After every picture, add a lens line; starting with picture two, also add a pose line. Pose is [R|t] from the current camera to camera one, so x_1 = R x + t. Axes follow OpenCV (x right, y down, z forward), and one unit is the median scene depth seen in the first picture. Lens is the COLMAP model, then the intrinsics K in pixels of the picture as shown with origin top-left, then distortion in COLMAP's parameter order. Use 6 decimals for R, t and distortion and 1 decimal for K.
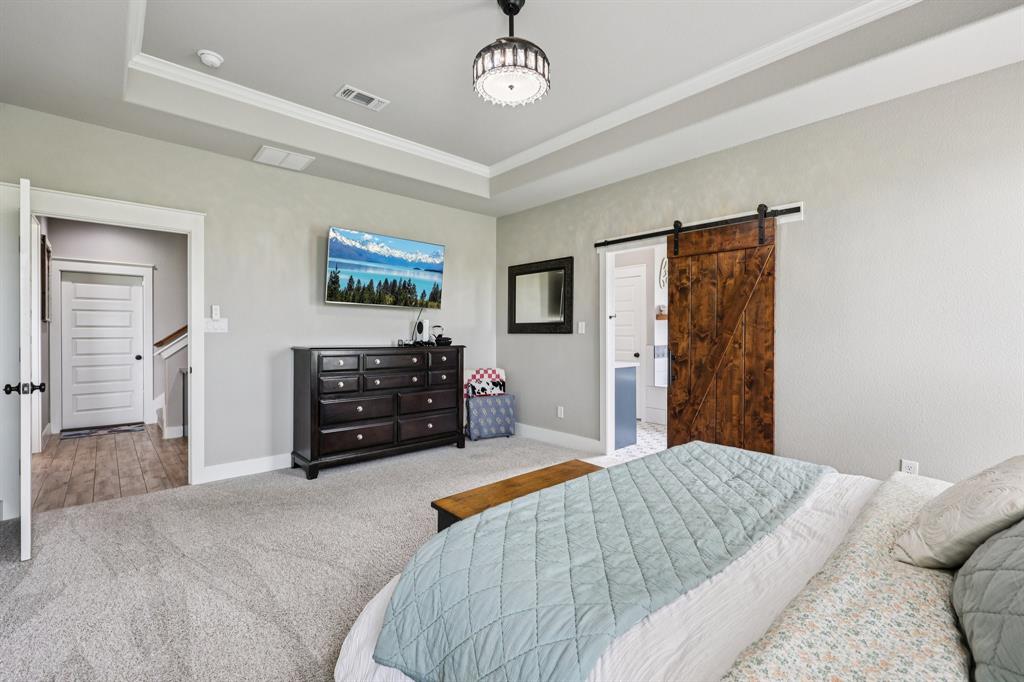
lens RADIAL K [[447.8, 0, 518.3], [0, 447.8, 338.2], [0, 0, 1]] dist [-0.001267, -0.000098]
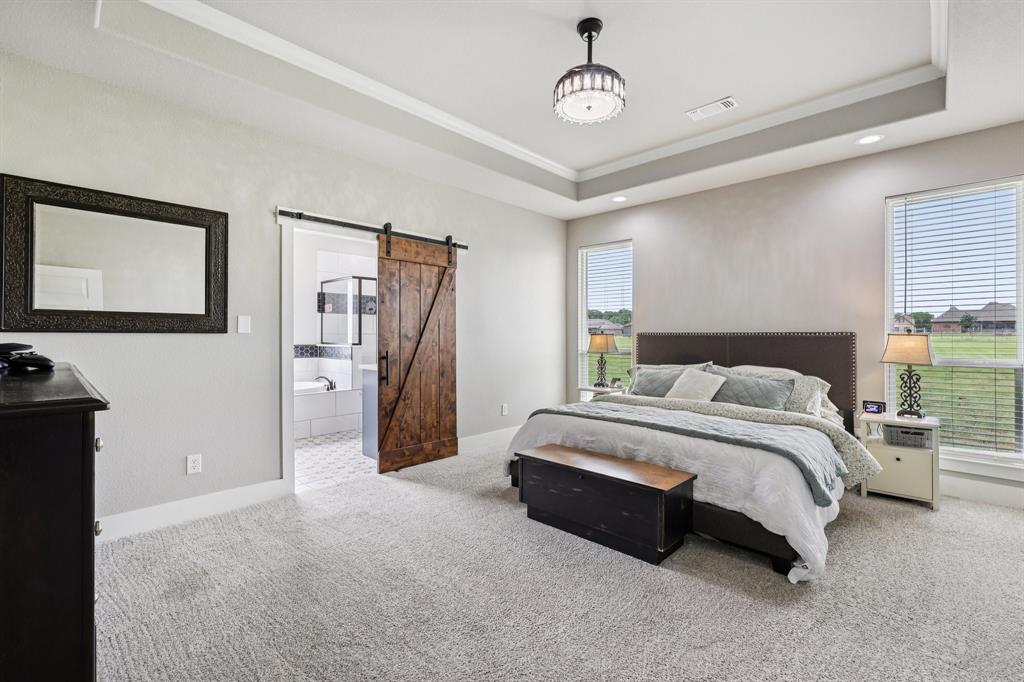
lens RADIAL K [[447.8, 0, 518.4], [0, 447.8, 336.4], [0, 0, 1]] dist [-0.001267, -0.000098]
pose [[-0.068389, -0.005806, 0.997642, -0.701476], [0.004591, 0.999971, 0.006135, -0.009726], [-0.997648, 0.005000, -0.068360, 0.799857]]
